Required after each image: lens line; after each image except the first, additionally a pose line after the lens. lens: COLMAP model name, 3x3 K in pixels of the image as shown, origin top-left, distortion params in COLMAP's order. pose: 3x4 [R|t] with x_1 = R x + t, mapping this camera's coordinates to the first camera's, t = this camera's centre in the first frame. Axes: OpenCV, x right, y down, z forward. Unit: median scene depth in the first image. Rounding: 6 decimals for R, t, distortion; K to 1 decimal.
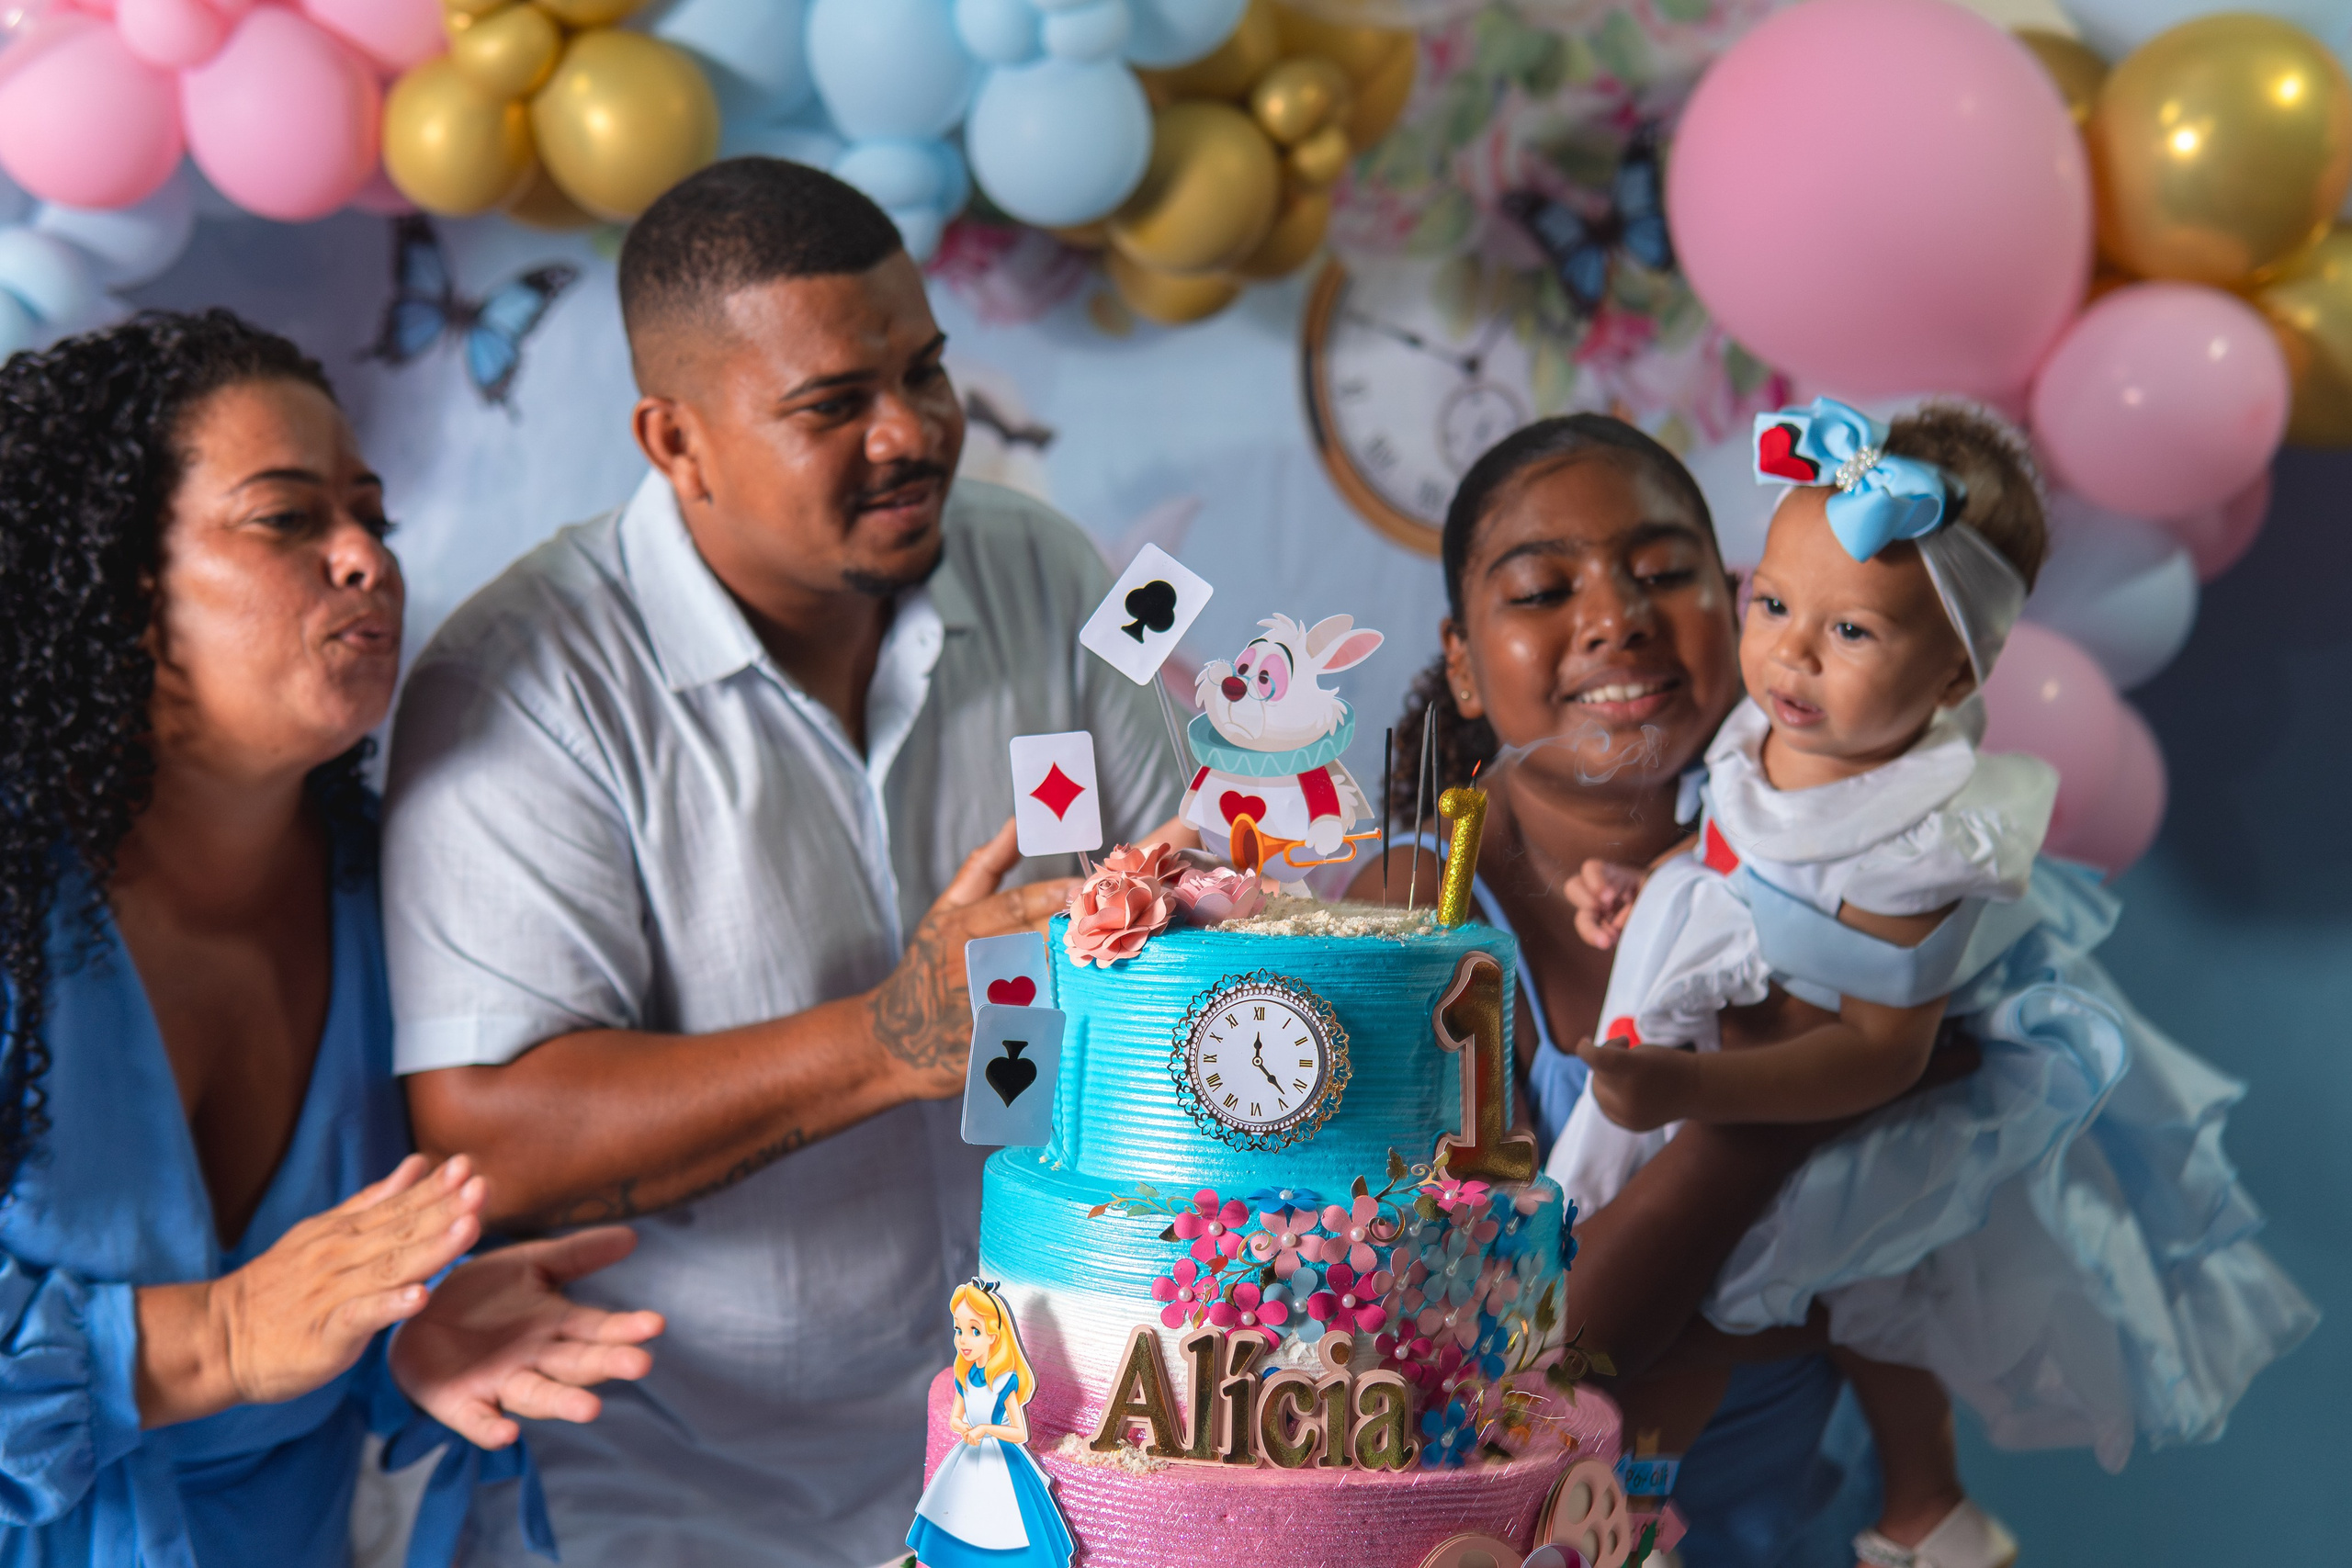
lens RADIAL K [[3149.0, 0, 1170.2], [0, 3149.0, 798.6], [0, 0, 1]] dist [0.051010, 0.000000]
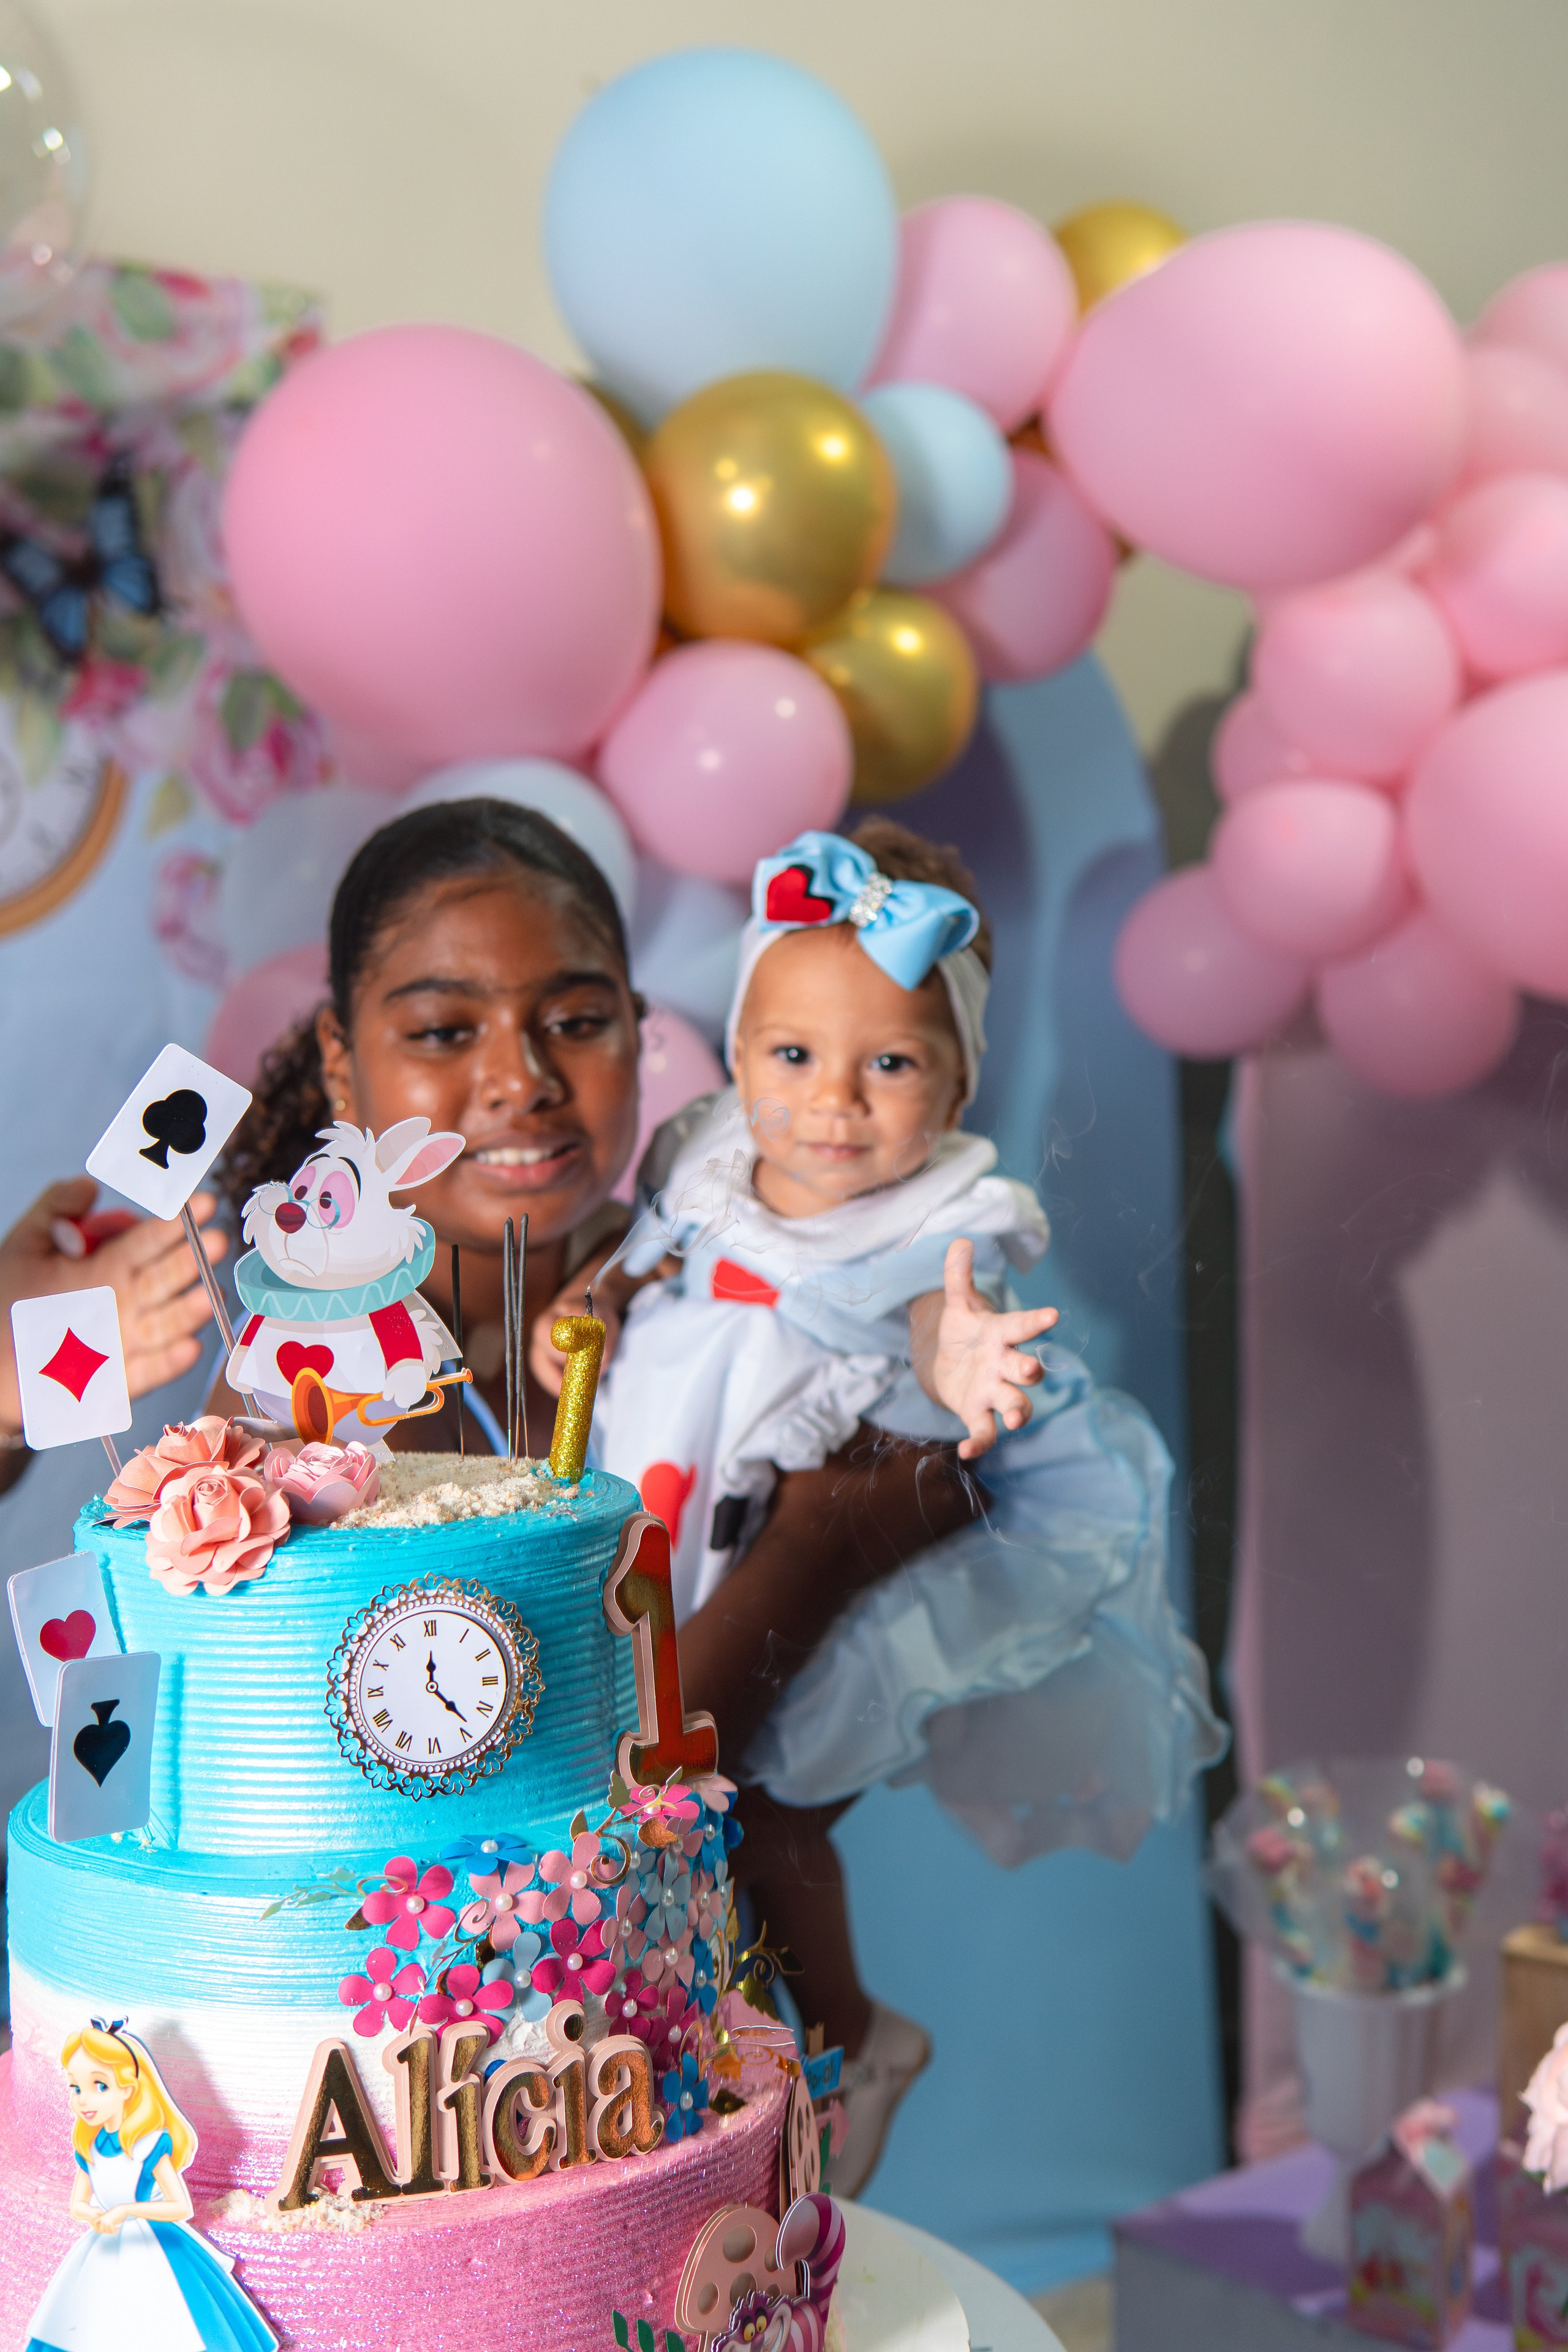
lens RADIAL K [[3149.3, 0, 785.7], [0, 3149.3, 1187.4], [0, 0, 1]] dist [0.051010, 0.000000]
pose [[0.894780, -0.080092, 0.439265, -0.222007], [0.067395, 0.996736, 0.044455, -0.070127], [-0.441392, -0.010173, 0.897257, 0.215541]]
